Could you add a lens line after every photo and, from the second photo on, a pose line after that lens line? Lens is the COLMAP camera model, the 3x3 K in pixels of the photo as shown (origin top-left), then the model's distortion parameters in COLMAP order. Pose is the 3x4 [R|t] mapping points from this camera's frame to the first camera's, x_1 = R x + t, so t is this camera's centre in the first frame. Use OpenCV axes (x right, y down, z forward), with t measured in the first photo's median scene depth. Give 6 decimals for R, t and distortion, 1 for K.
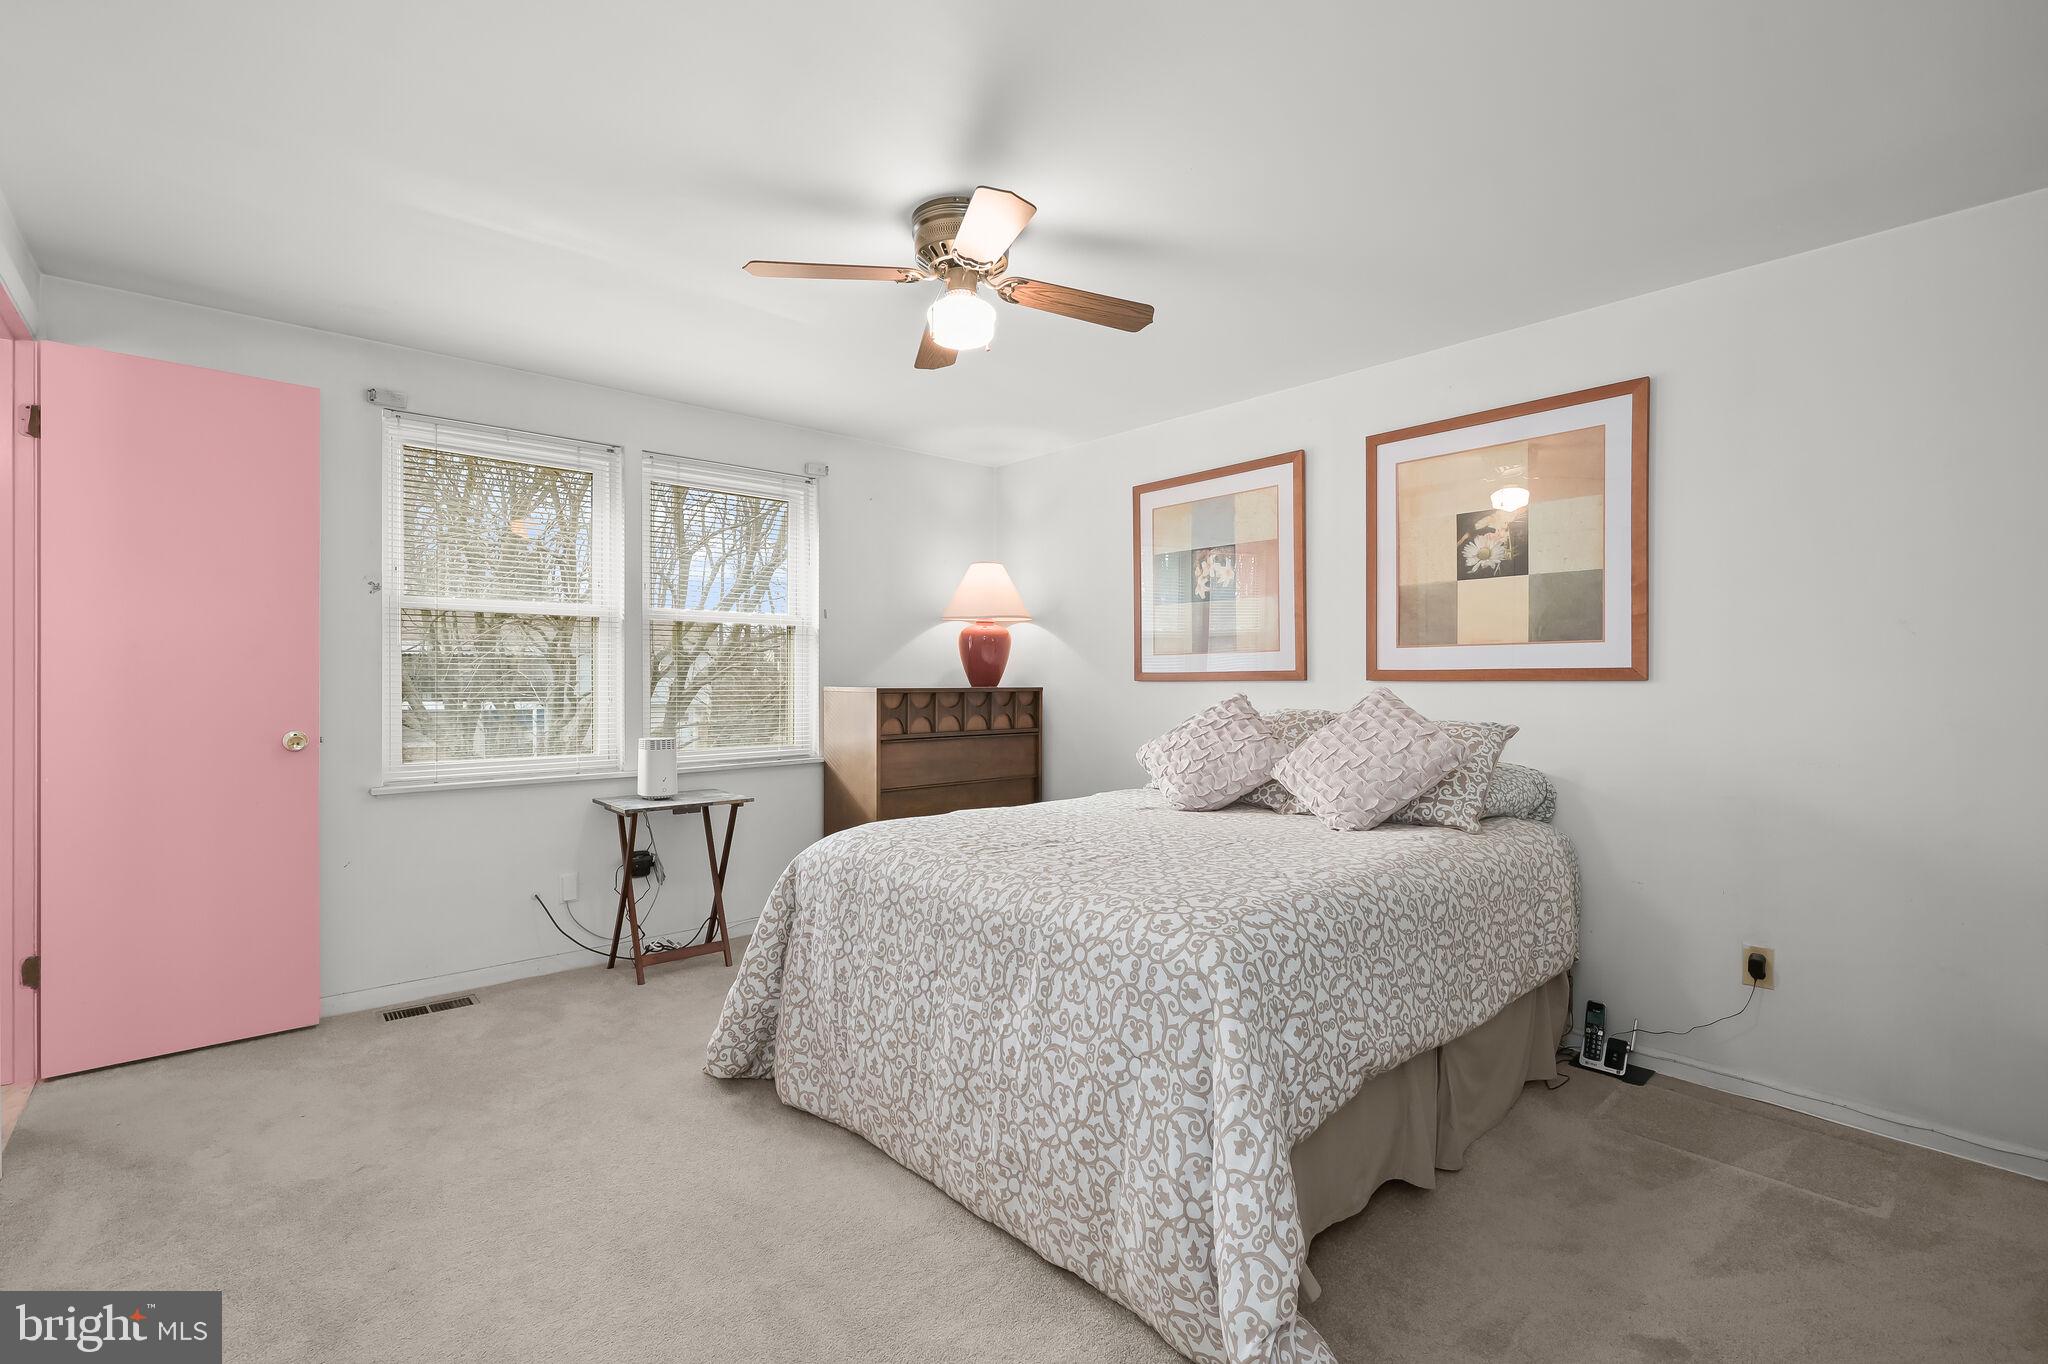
lens RADIAL K [[931.2, 0, 1024.0], [0, 931.2, 682.0], [0, 0, 1]] dist [-0.012703, -0.000006]
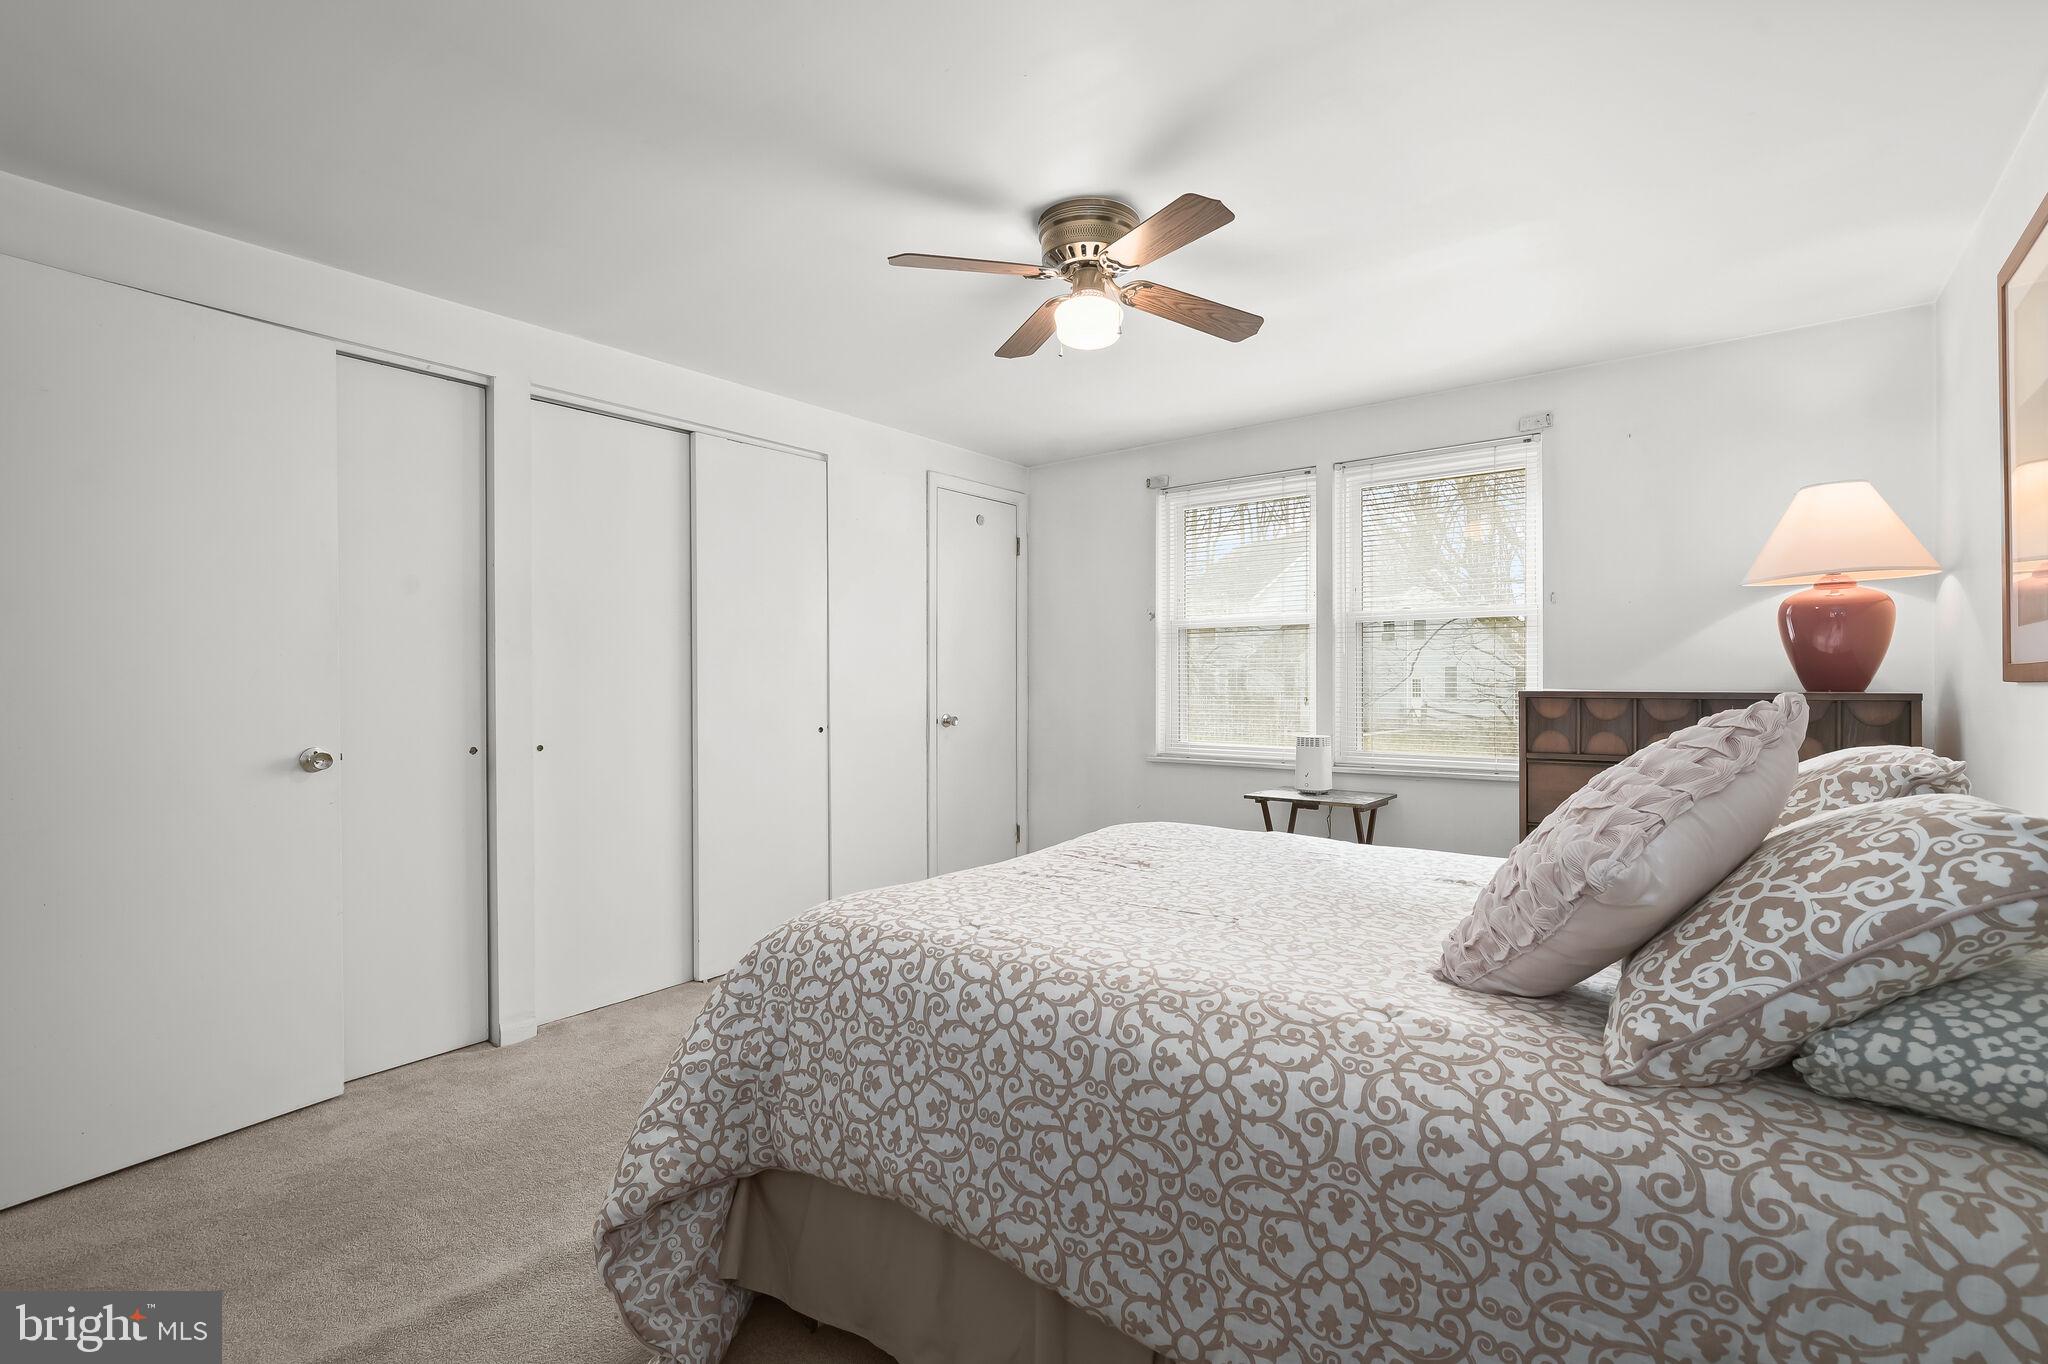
lens RADIAL K [[907.2, 0, 1024.0], [0, 907.2, 682.0], [0, 0, 1]] dist [-0.003649, 0.000016]
pose [[0.173006, -0.000163, -0.984921, 0.695519], [-0.001302, 0.999999, -0.000394, 0.000486], [0.984920, 0.001350, 0.173006, 0.601579]]
